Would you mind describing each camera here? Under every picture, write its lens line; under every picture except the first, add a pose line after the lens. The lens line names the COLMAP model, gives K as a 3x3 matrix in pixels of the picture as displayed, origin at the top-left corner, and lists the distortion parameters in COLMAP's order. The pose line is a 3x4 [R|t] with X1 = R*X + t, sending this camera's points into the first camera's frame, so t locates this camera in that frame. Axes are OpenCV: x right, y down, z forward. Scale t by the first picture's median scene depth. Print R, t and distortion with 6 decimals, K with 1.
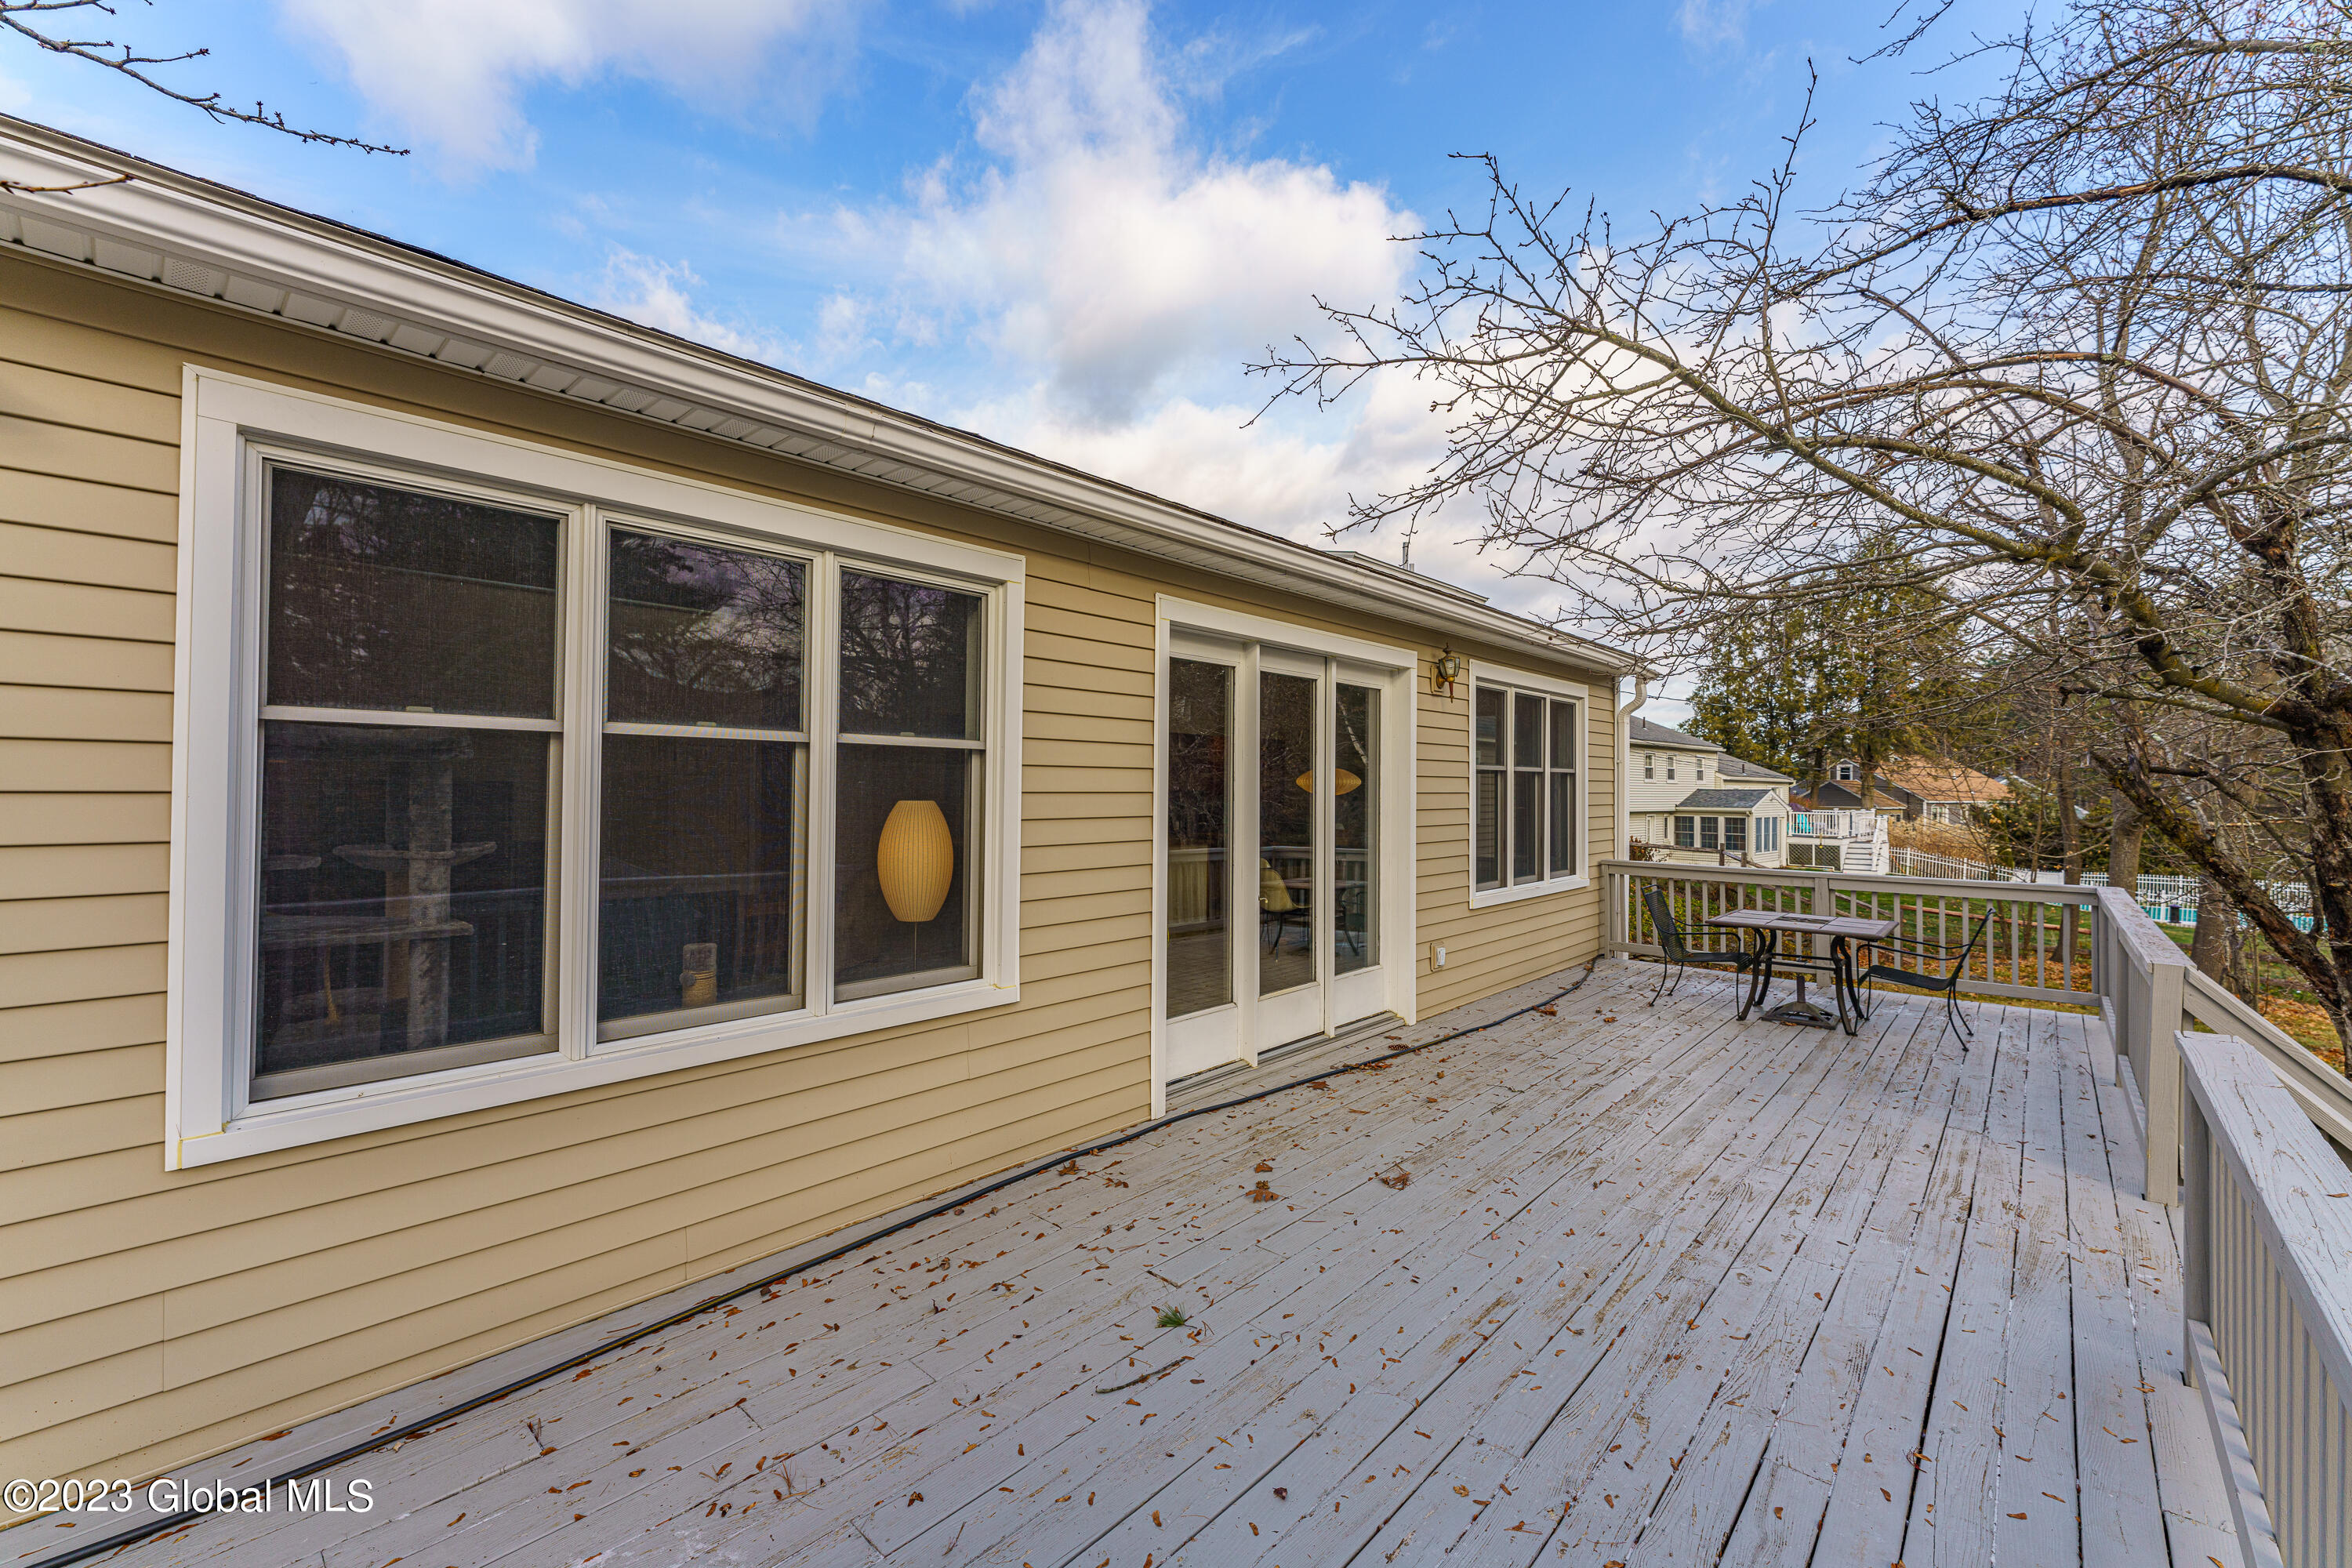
lens RADIAL K [[927.0, 0, 1176.0], [0, 927.0, 784.0], [0, 0, 1]] dist [-0.001664, -0.000139]
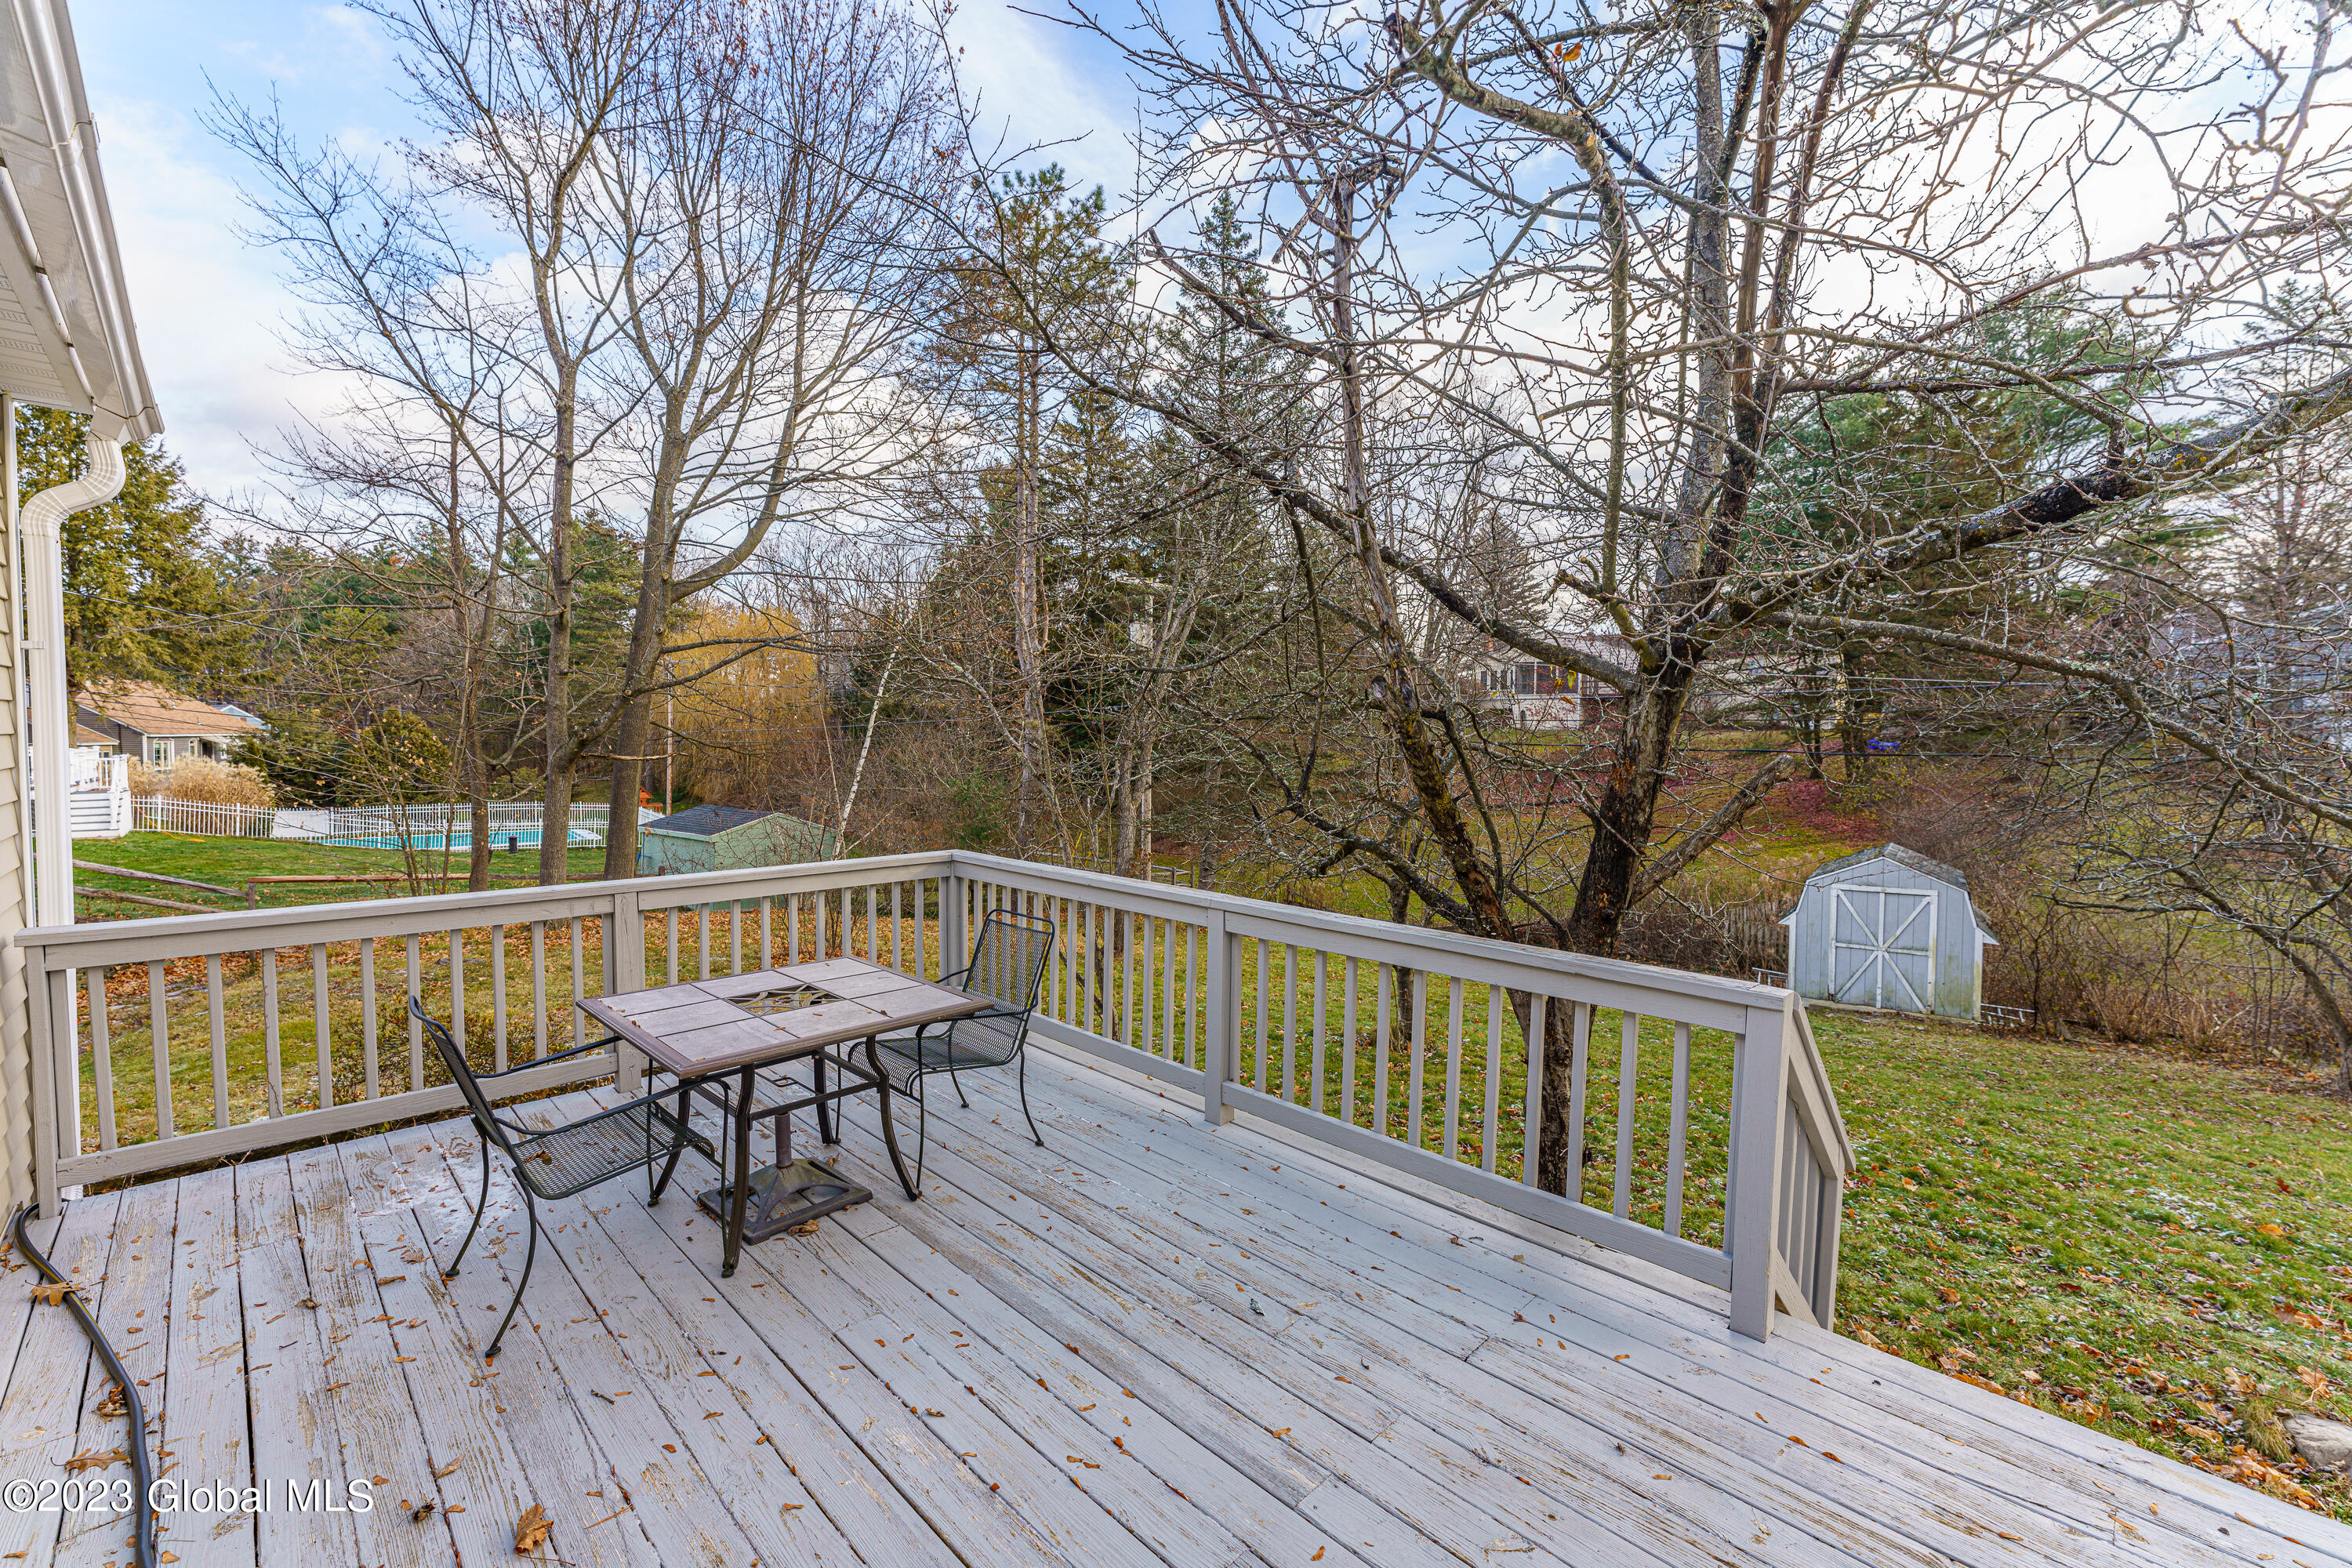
lens RADIAL K [[927.0, 0, 1176.0], [0, 927.0, 784.0], [0, 0, 1]] dist [-0.001664, -0.000139]
pose [[0.017421, -0.050549, 0.998570, 0.033980], [-0.021532, 0.998471, 0.050919, 0.000295], [-0.999616, -0.022388, 0.016306, 0.135219]]
